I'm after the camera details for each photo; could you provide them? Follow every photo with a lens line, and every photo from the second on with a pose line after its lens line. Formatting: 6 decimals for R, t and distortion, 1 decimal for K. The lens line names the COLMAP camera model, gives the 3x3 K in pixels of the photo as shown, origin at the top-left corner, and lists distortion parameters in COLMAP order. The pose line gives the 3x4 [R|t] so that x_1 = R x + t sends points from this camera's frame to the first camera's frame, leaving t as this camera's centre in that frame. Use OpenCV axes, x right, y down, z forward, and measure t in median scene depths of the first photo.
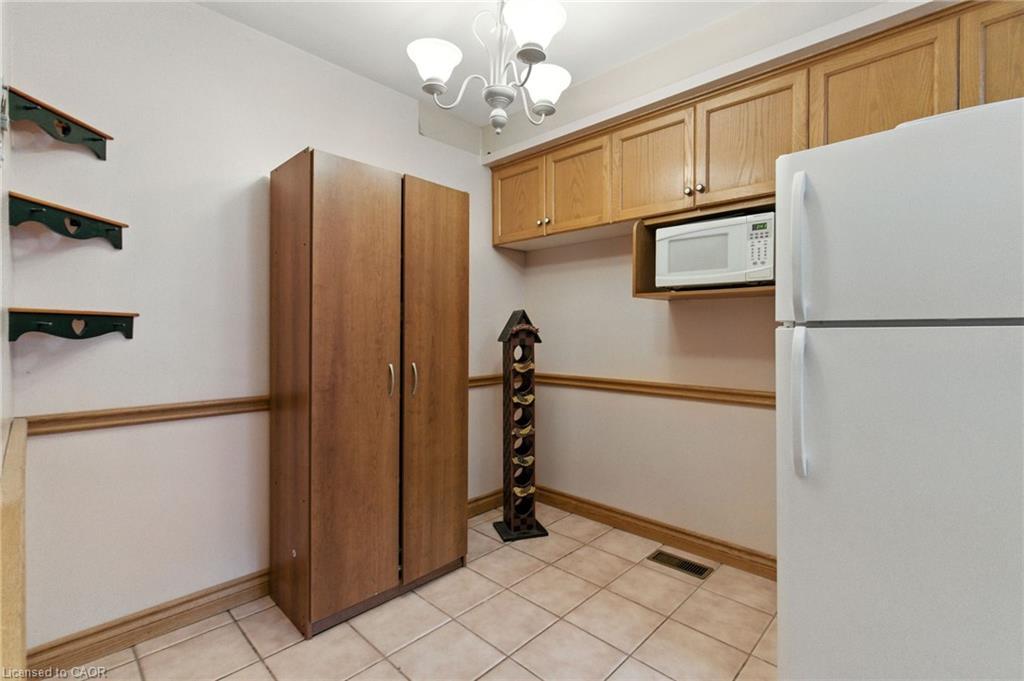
lens RADIAL K [[471.5, 0, 512.0], [0, 471.5, 340.5], [0, 0, 1]] dist [-0.002424, -0.000369]
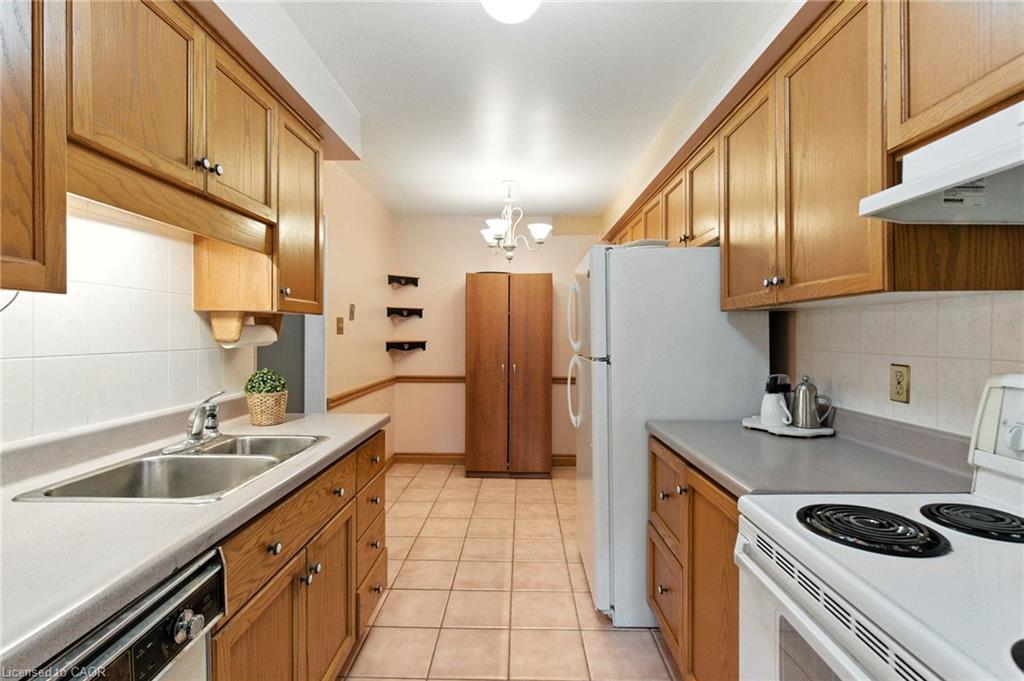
lens RADIAL K [[471.5, 0, 512.0], [0, 471.5, 340.5], [0, 0, 1]] dist [-0.002424, -0.000369]
pose [[0.680546, 0.006025, -0.732681, 1.304647], [-0.016132, 0.999847, -0.006762, -0.044231], [0.732528, 0.016421, 0.680539, -0.409775]]
